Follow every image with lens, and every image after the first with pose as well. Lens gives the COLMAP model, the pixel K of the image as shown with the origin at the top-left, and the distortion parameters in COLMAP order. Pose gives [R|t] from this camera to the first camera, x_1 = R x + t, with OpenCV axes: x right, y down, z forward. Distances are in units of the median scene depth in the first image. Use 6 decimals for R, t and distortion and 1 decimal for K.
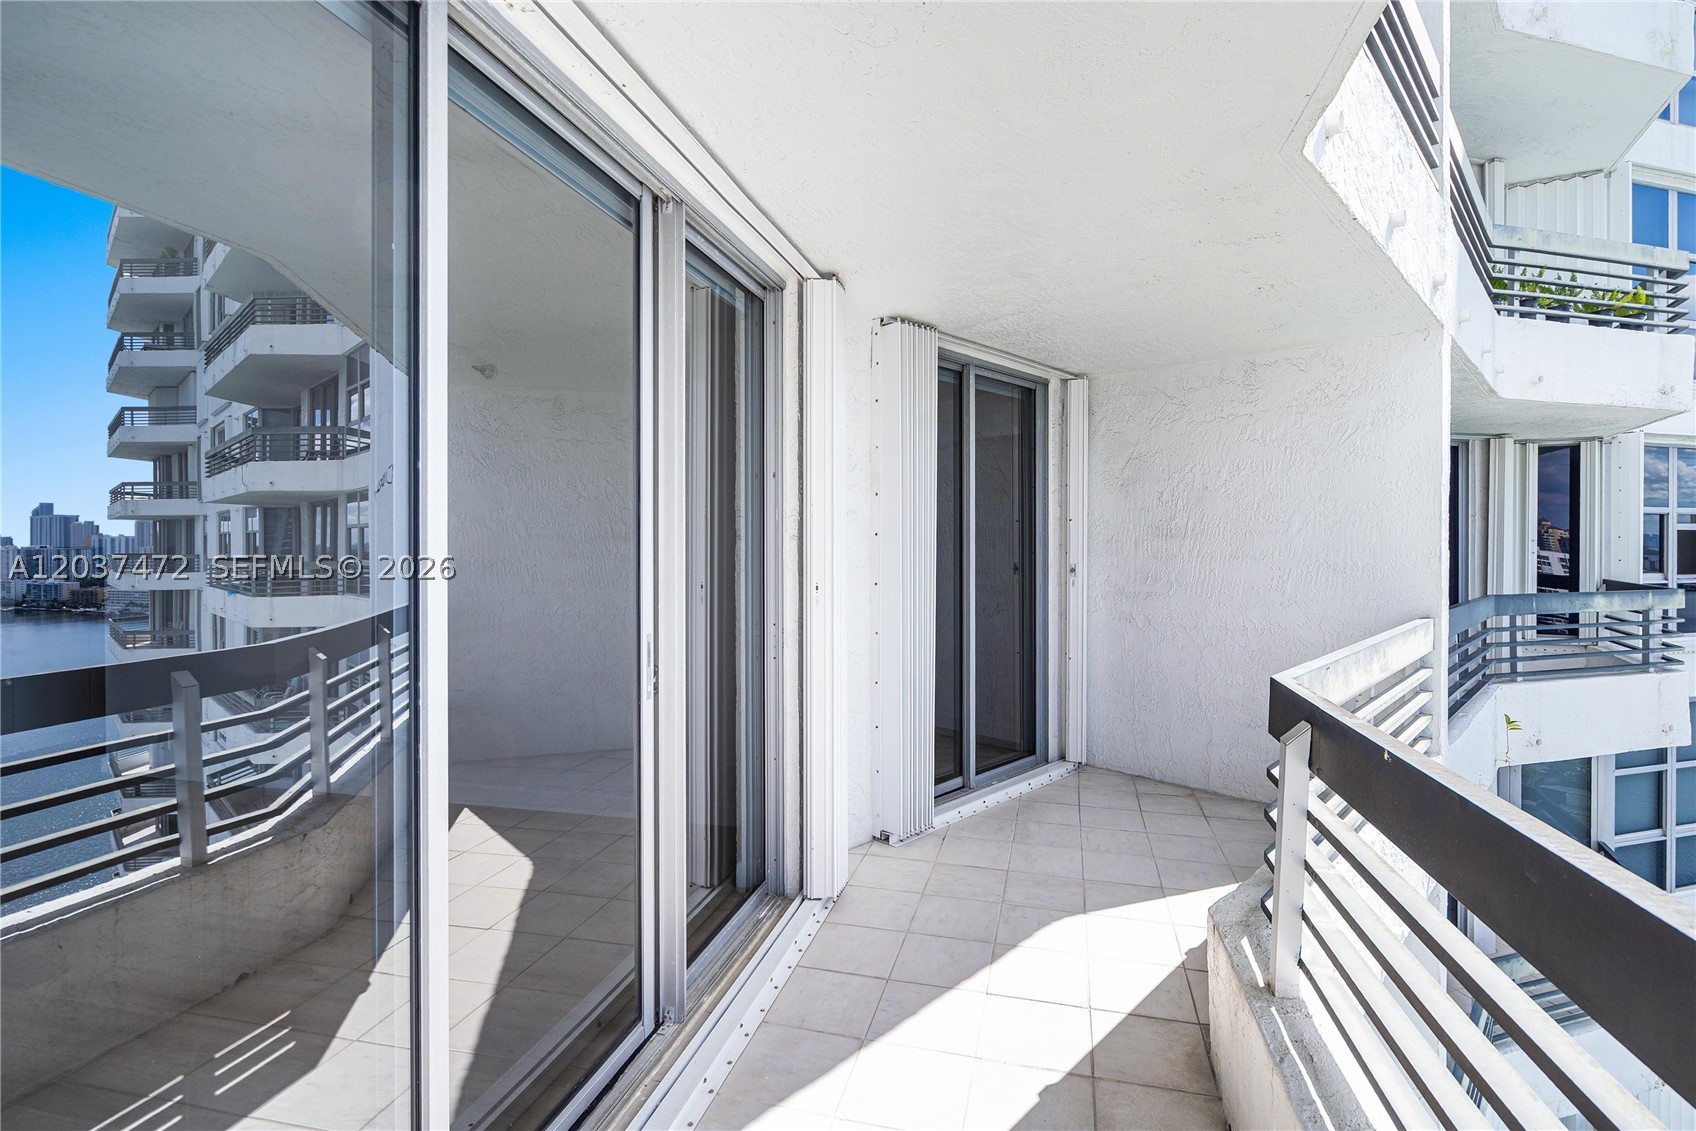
lens RADIAL K [[802.4, 0, 856.0], [0, 802.4, 532.7], [0, 0, 1]] dist [-0.000912, 0.000003]
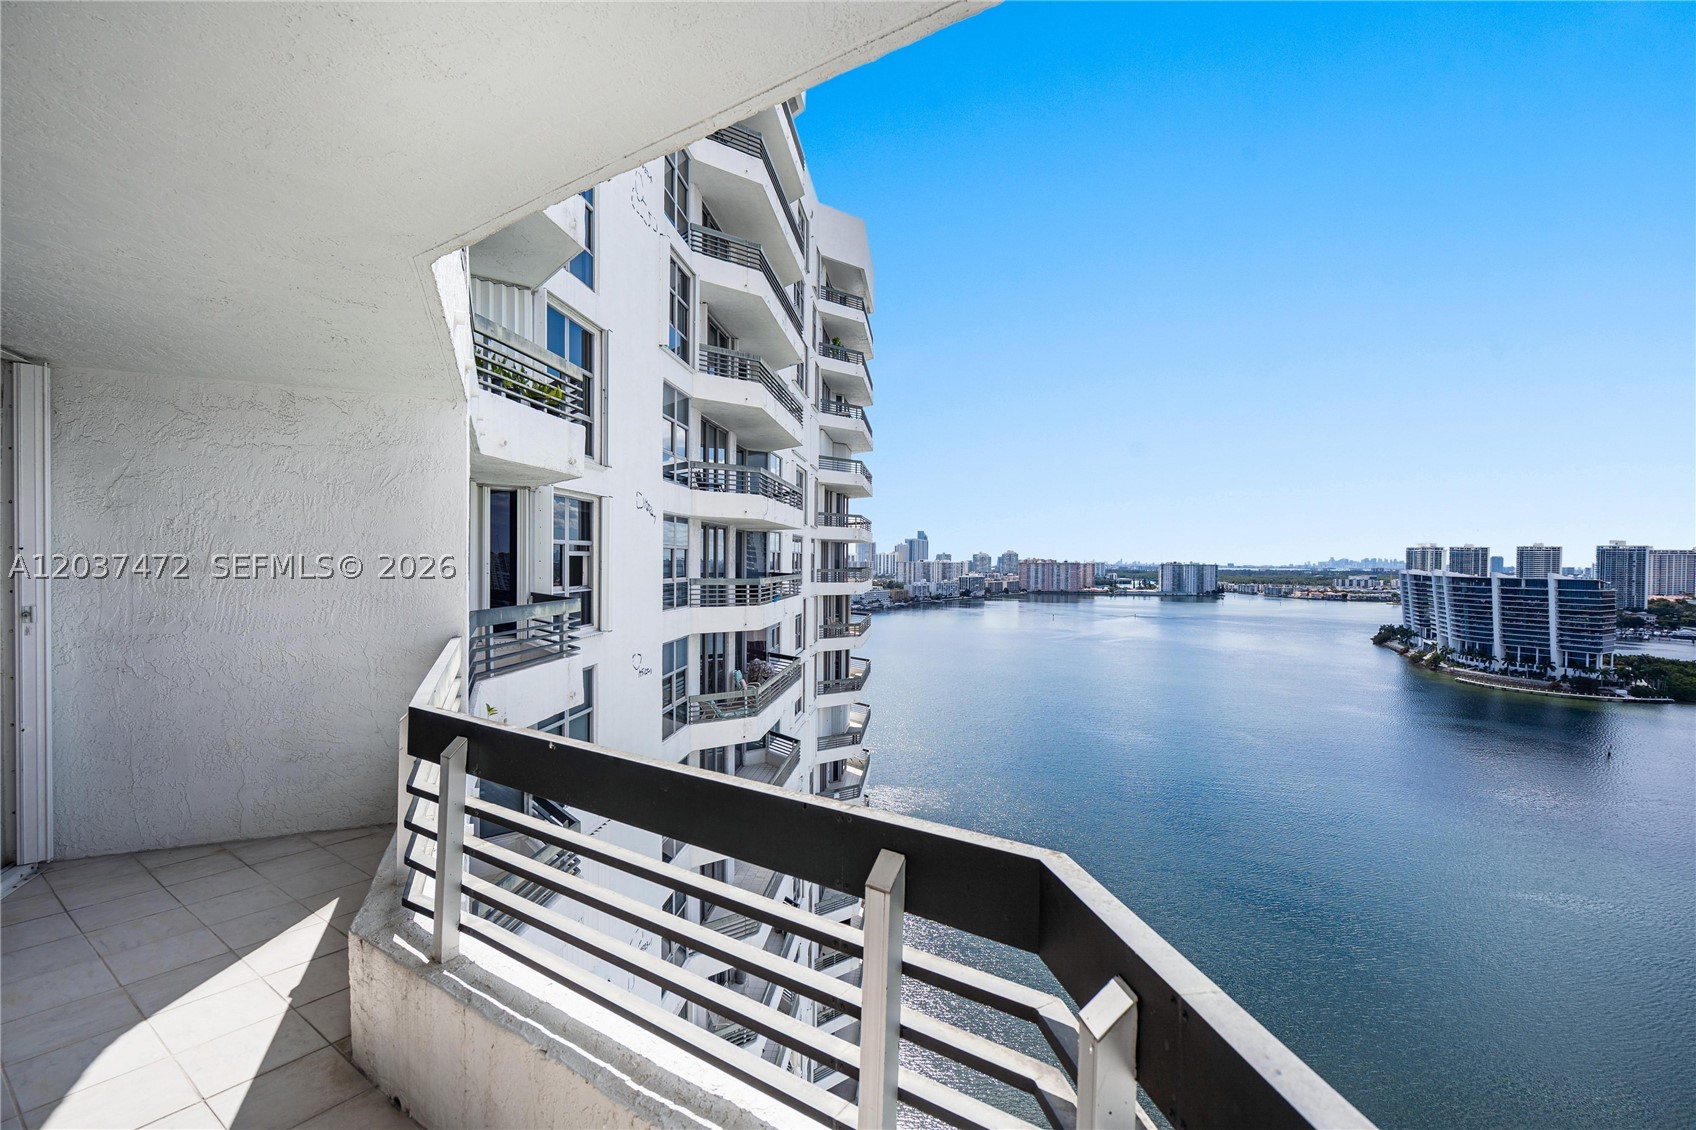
lens RADIAL K [[802.4, 0, 856.0], [0, 802.4, 532.2], [0, 0, 1]] dist [-0.000912, 0.000003]
pose [[0.369096, 0.024408, 0.929071, -0.158961], [-0.014682, 0.999683, -0.020430, -0.028889], [-0.929275, -0.006100, 0.369338, -0.020627]]
